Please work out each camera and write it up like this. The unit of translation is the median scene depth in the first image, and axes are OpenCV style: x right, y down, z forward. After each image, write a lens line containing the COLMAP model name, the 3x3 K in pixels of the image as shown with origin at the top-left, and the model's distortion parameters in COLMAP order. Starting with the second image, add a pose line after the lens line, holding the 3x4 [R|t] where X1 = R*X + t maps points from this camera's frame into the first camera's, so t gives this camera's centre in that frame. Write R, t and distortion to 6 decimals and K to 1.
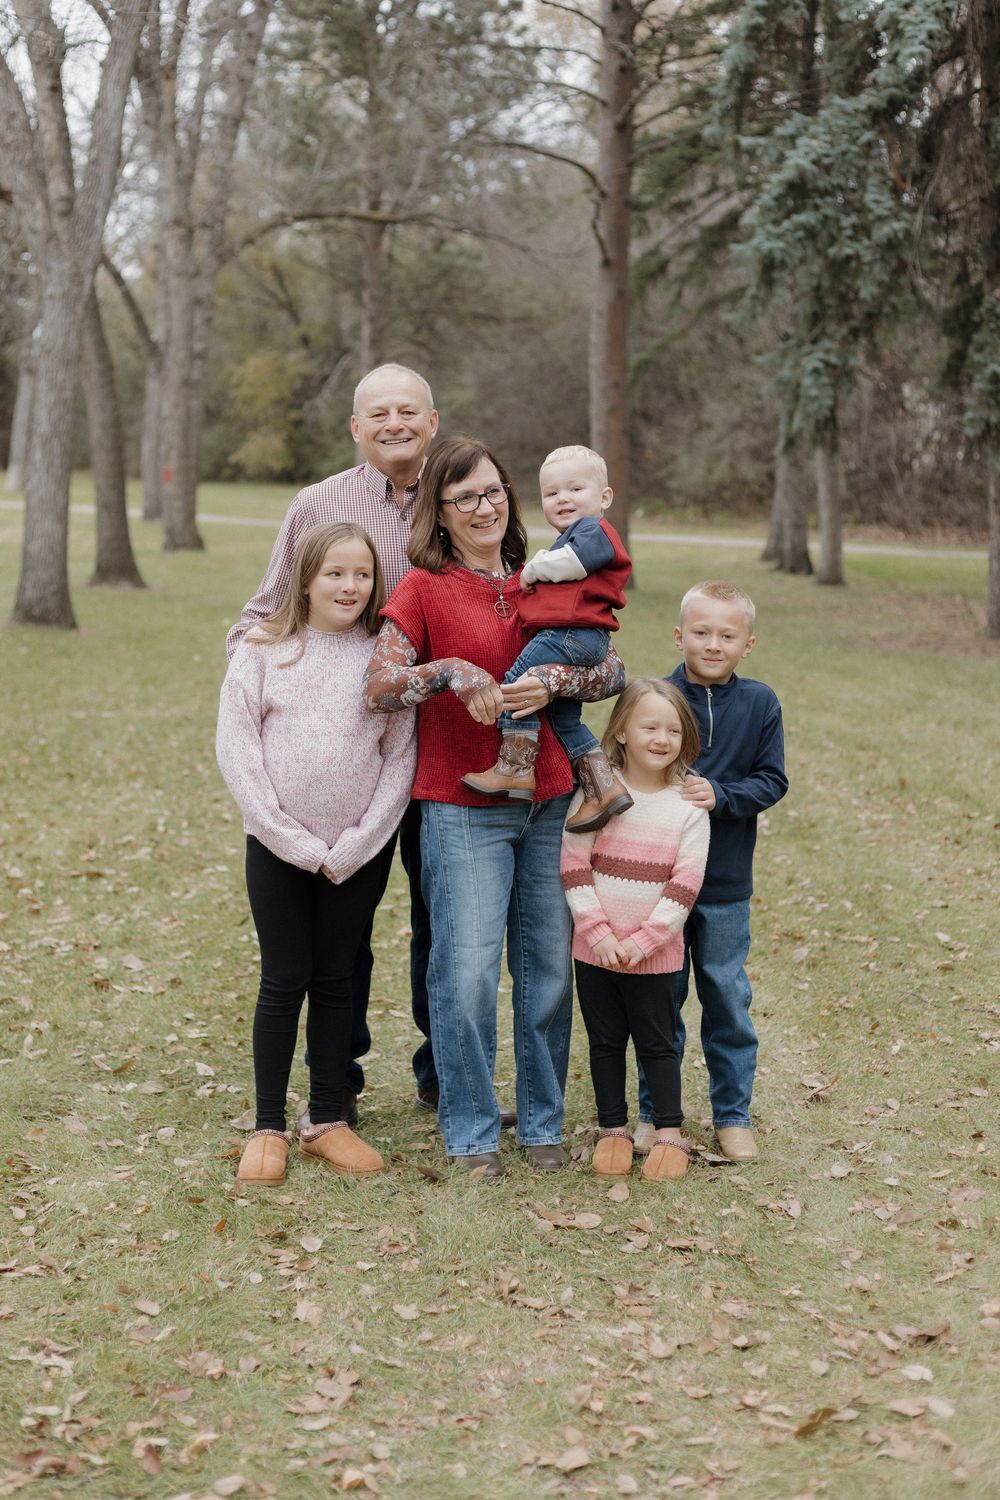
lens RADIAL K [[4247.8, 0, 500.0], [0, 4247.8, 750.0], [0, 0, 1]] dist [-0.098754, 0.363271]
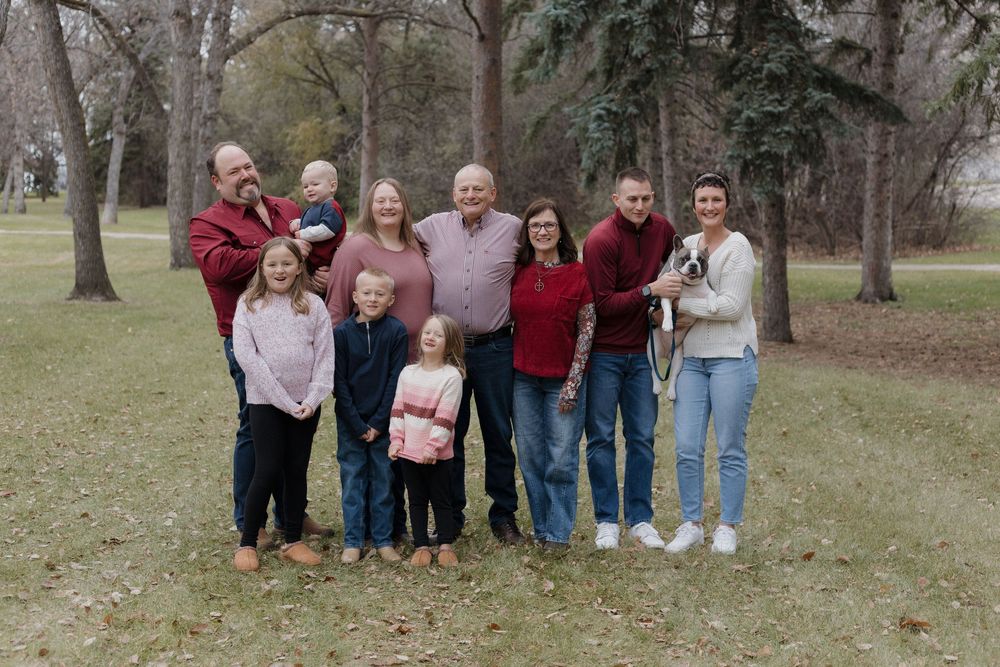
lens RADIAL K [[3047.1, 0, 498.6], [0, 3047.1, 182.4], [0, 0, 1]] dist [0.069784, 0.211972]
pose [[0.999883, -0.010120, -0.011512, 0.053638], [0.009252, 0.997280, -0.073117, -0.008715], [0.012221, 0.073002, 0.997257, 0.143639]]
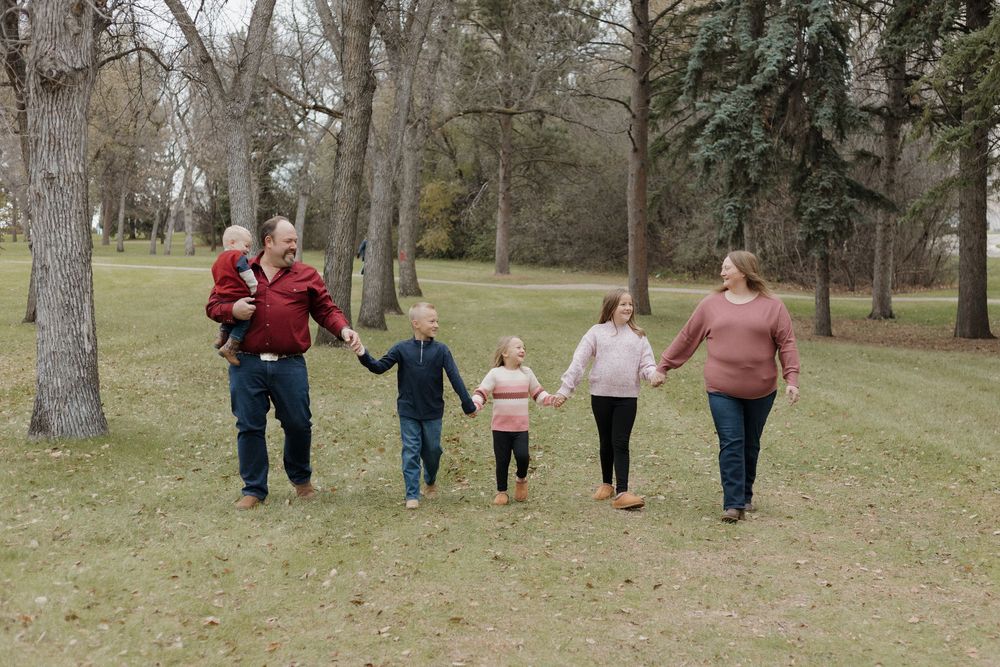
lens RADIAL K [[2831.9, 0, 500.0], [0, 2831.9, 333.5], [0, 0, 1]] dist [-0.098754, 0.363271]
pose [[0.999676, -0.001450, -0.025406, -0.006508], [0.000548, 0.999370, -0.035490, 0.024333], [0.025442, 0.035465, 0.999047, -0.435433]]
